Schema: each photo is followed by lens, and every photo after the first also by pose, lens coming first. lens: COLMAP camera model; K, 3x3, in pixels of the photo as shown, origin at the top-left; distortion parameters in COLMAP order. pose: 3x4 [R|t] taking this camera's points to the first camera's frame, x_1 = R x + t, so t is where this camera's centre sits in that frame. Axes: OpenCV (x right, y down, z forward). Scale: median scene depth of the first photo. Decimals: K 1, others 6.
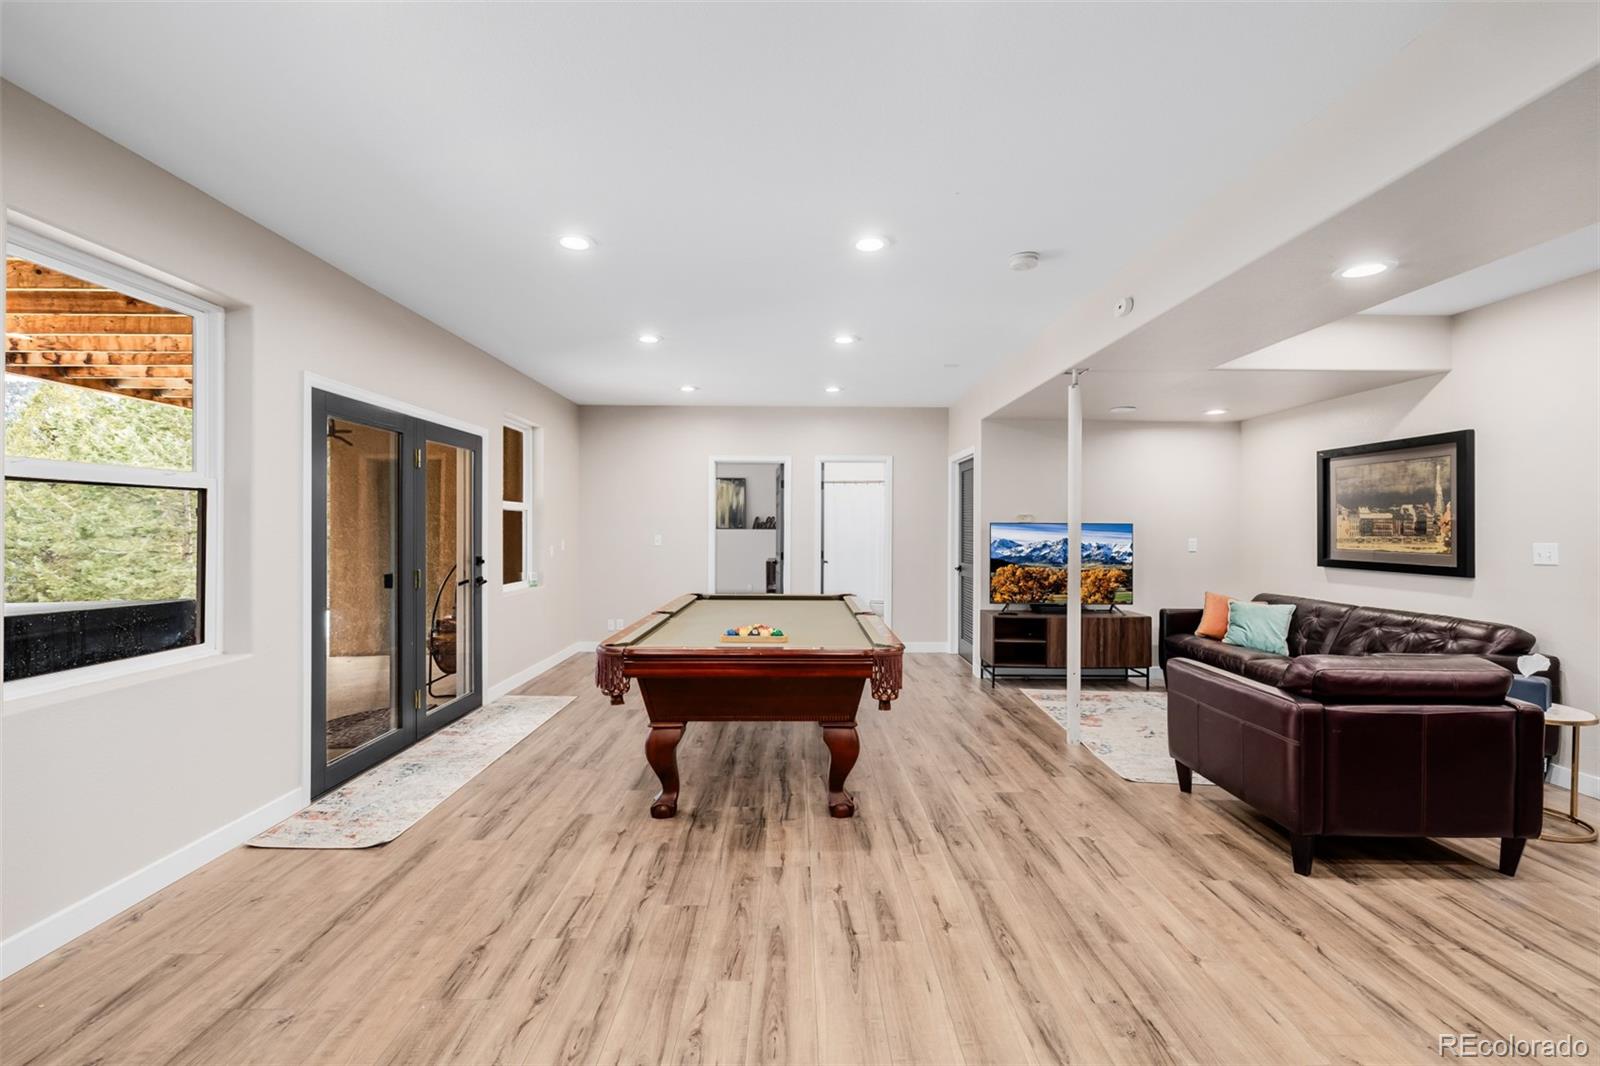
lens RADIAL K [[672.2, 0, 791.2], [0, 672.2, 529.2], [0, 0, 1]] dist [0.001270, 0.000777]
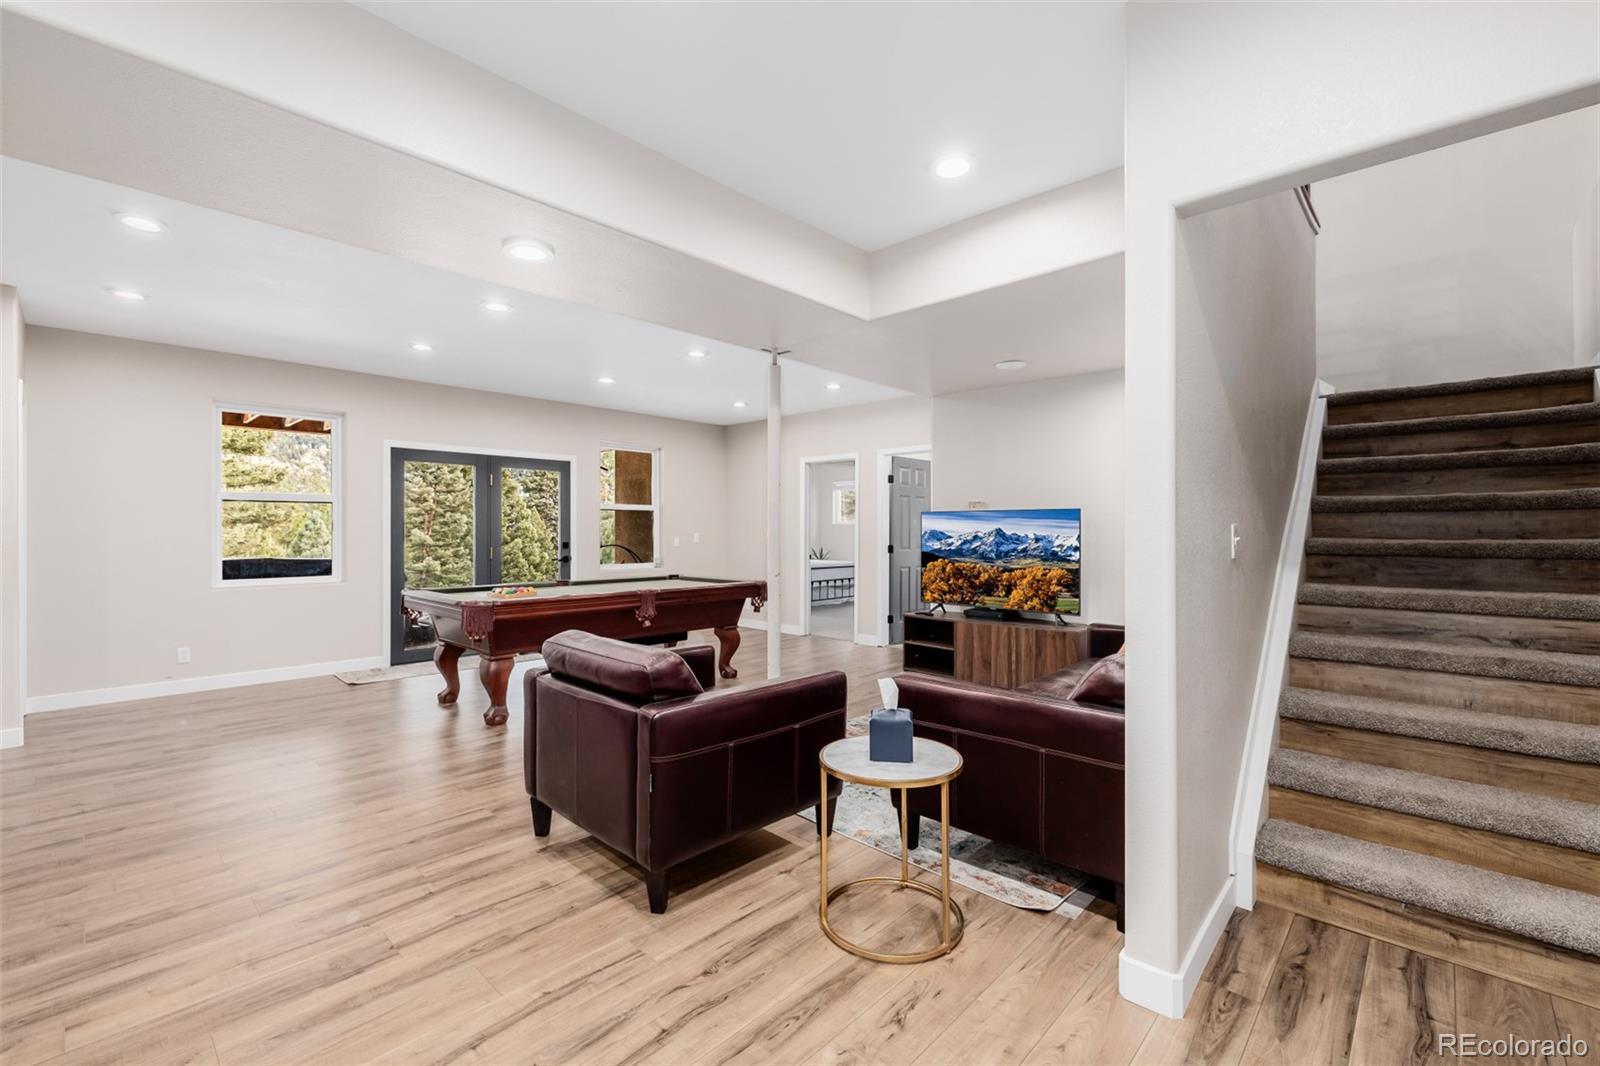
lens RADIAL K [[672.2, 0, 791.3], [0, 672.2, 536.1], [0, 0, 1]] dist [0.001270, 0.000777]
pose [[0.719549, 0.000322, -0.694441, 0.796855], [0.001197, 0.999998, 0.001704, 0.021117], [0.694440, -0.002057, 0.719547, 0.234211]]
